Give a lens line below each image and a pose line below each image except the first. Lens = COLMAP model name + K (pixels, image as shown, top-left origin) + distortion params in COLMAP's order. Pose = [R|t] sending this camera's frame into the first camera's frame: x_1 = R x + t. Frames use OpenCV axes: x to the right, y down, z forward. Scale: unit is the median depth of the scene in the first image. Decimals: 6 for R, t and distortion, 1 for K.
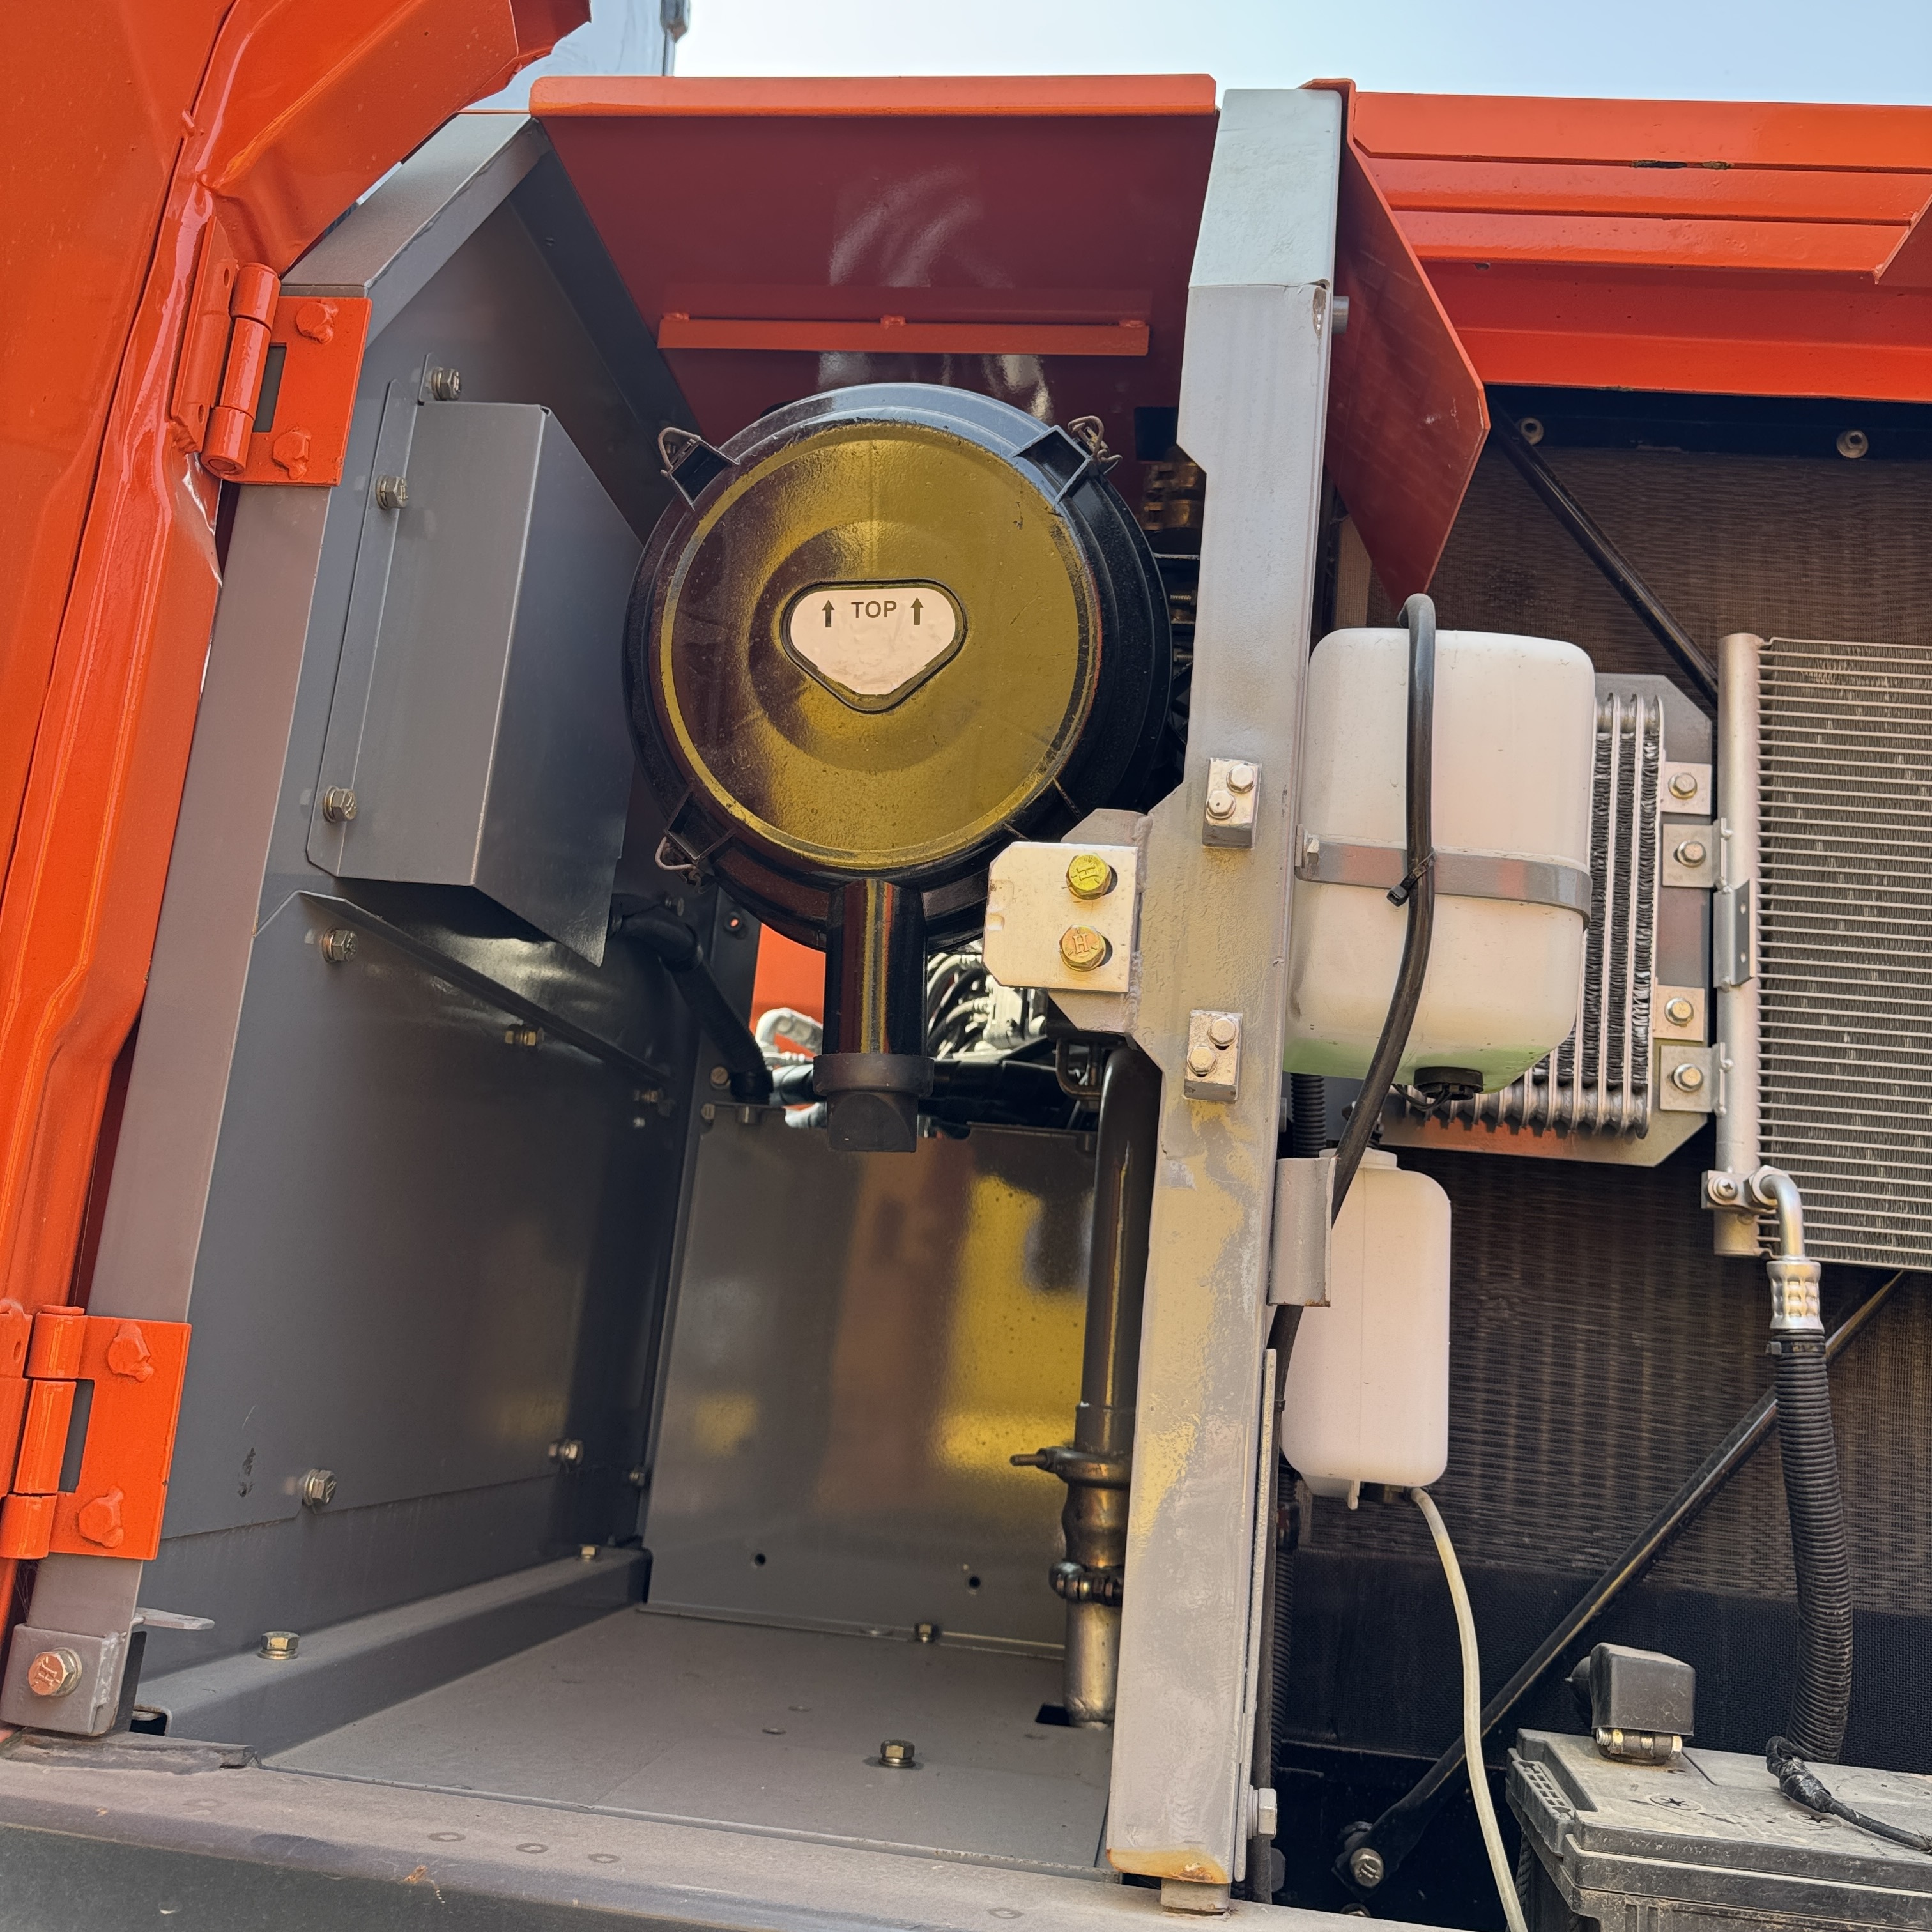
lens RADIAL K [[1872.8, 0, 966.0], [0, 1872.8, 966.0], [0, 0, 1]] dist [0.005021, -0.012334]
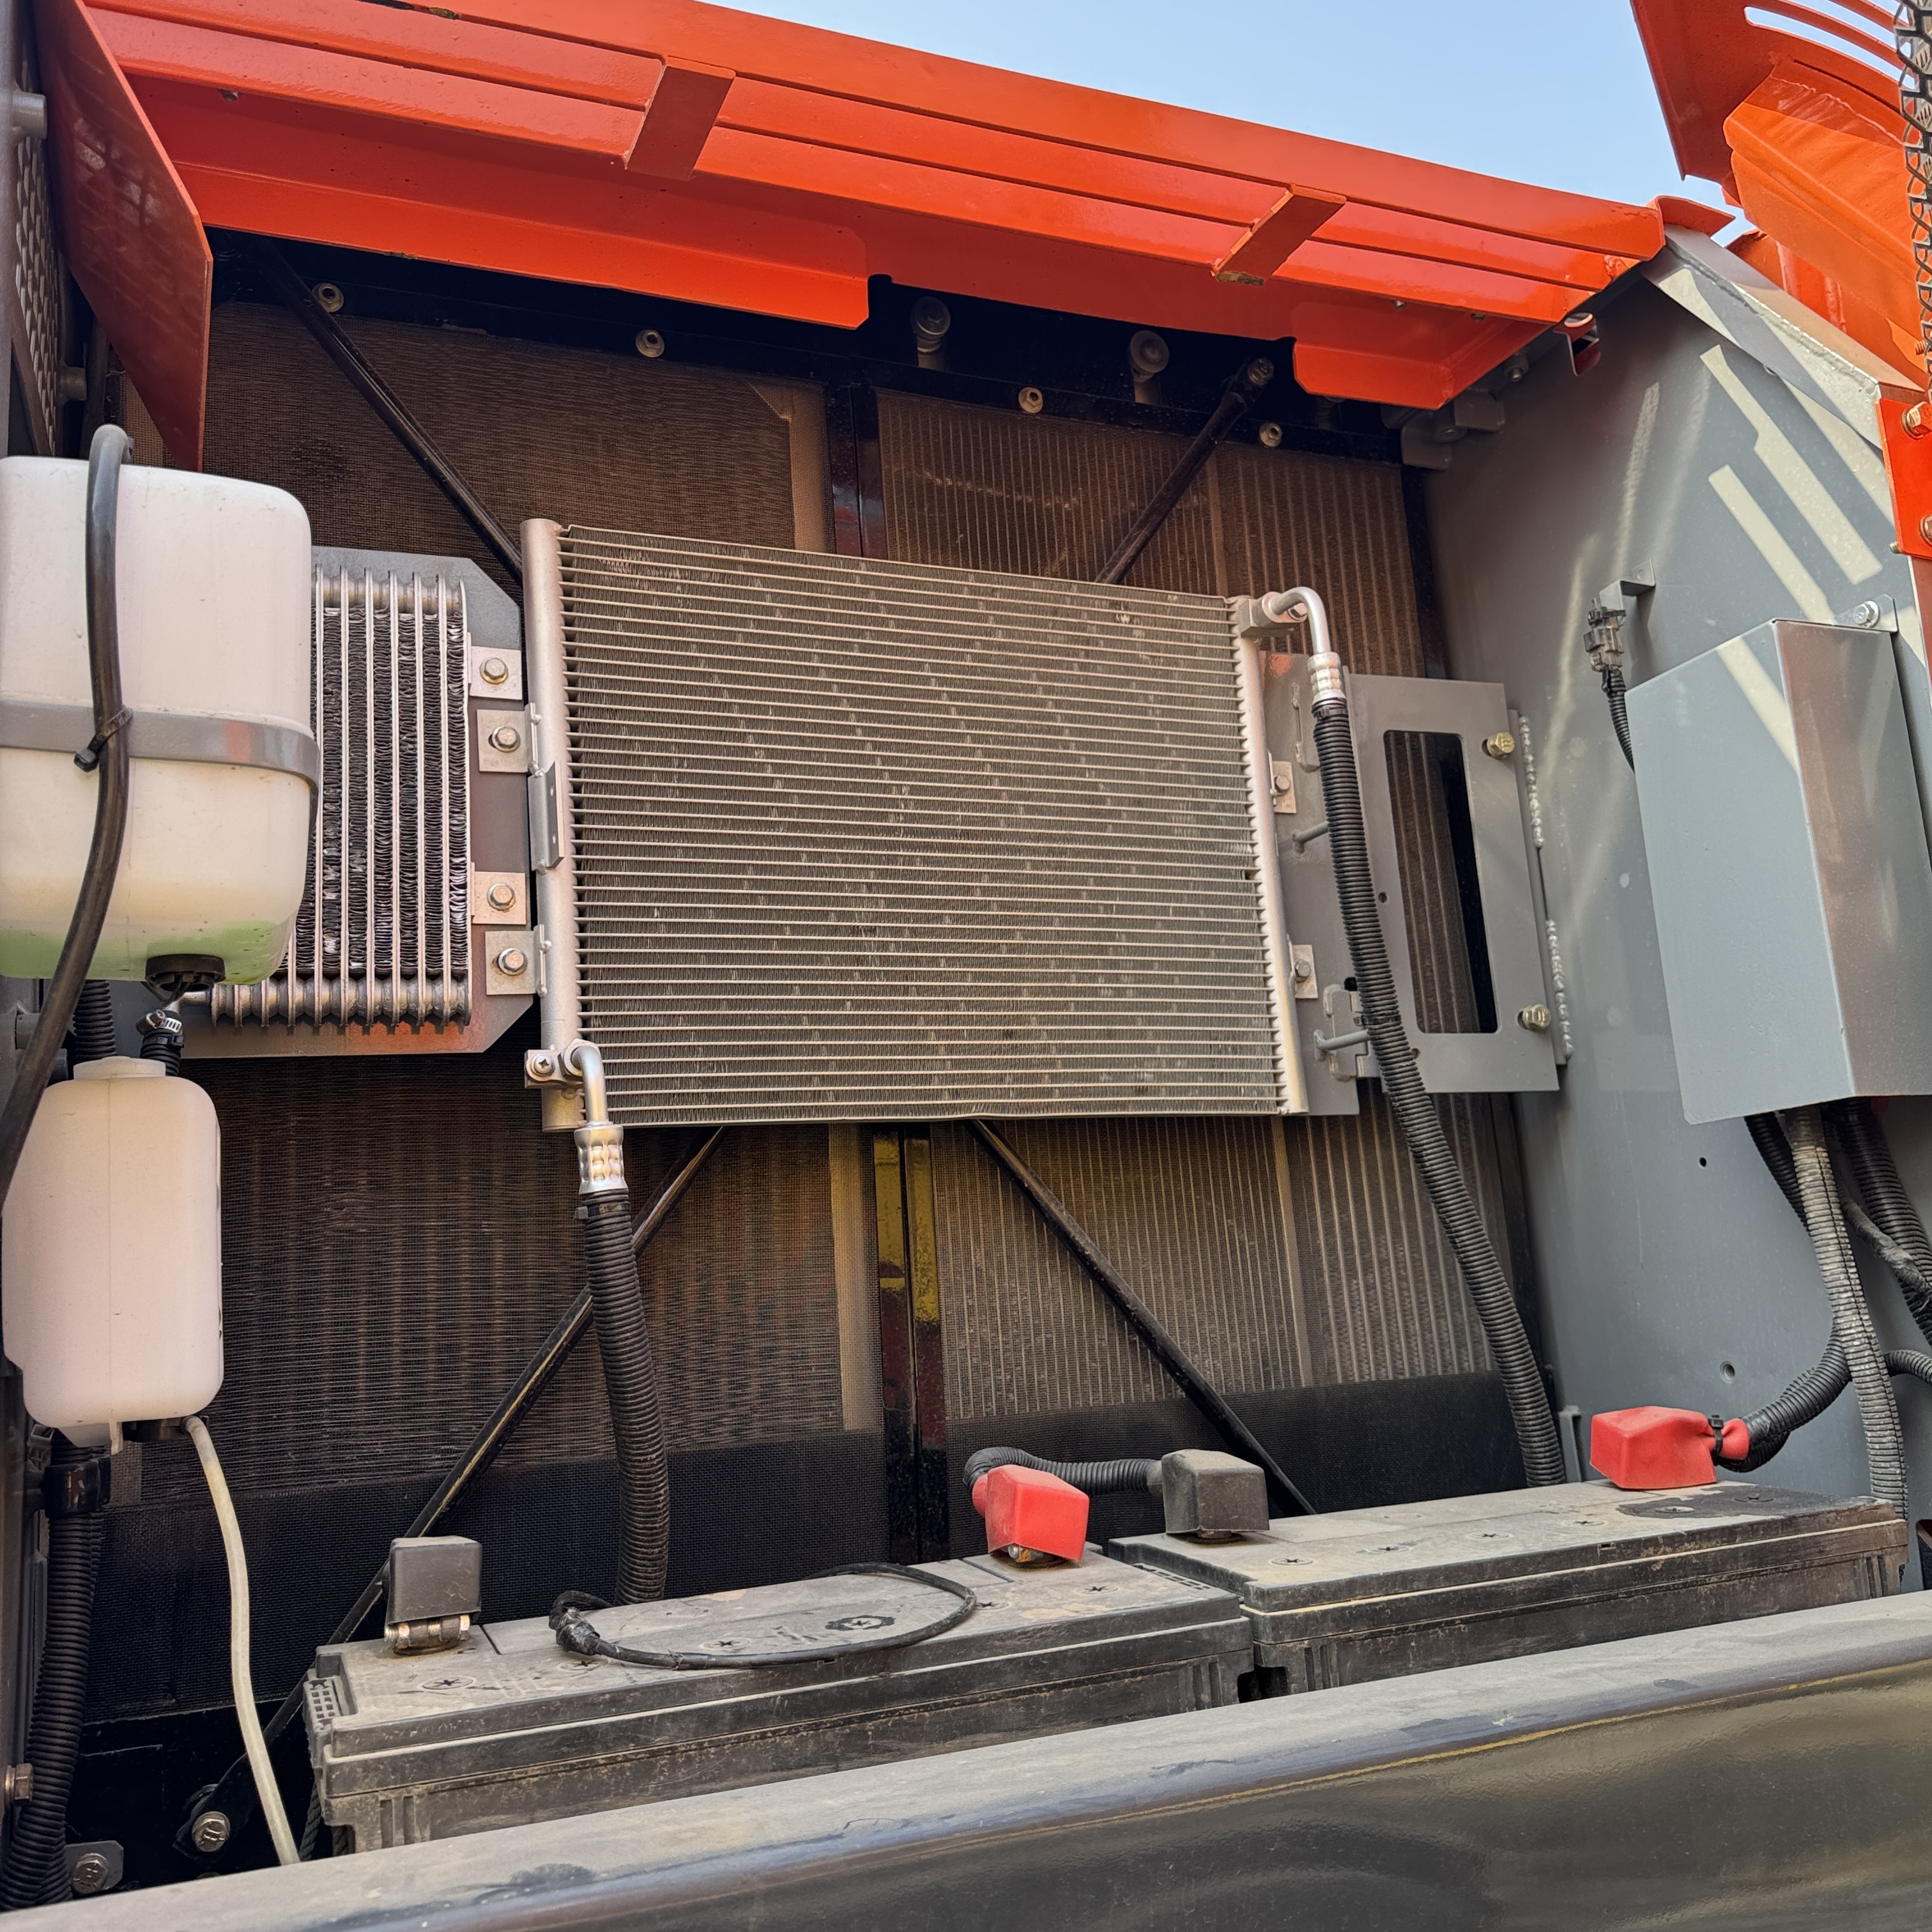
lens RADIAL K [[1837.5, 0, 966.0], [0, 1837.5, 966.0], [0, 0, 1]] dist [0.170369, -0.331745]
pose [[0.867300, -0.067342, 0.493209, 0.107200], [0.051646, 0.997633, 0.045397, 0.029815], [-0.495099, -0.013901, 0.868726, 0.014771]]
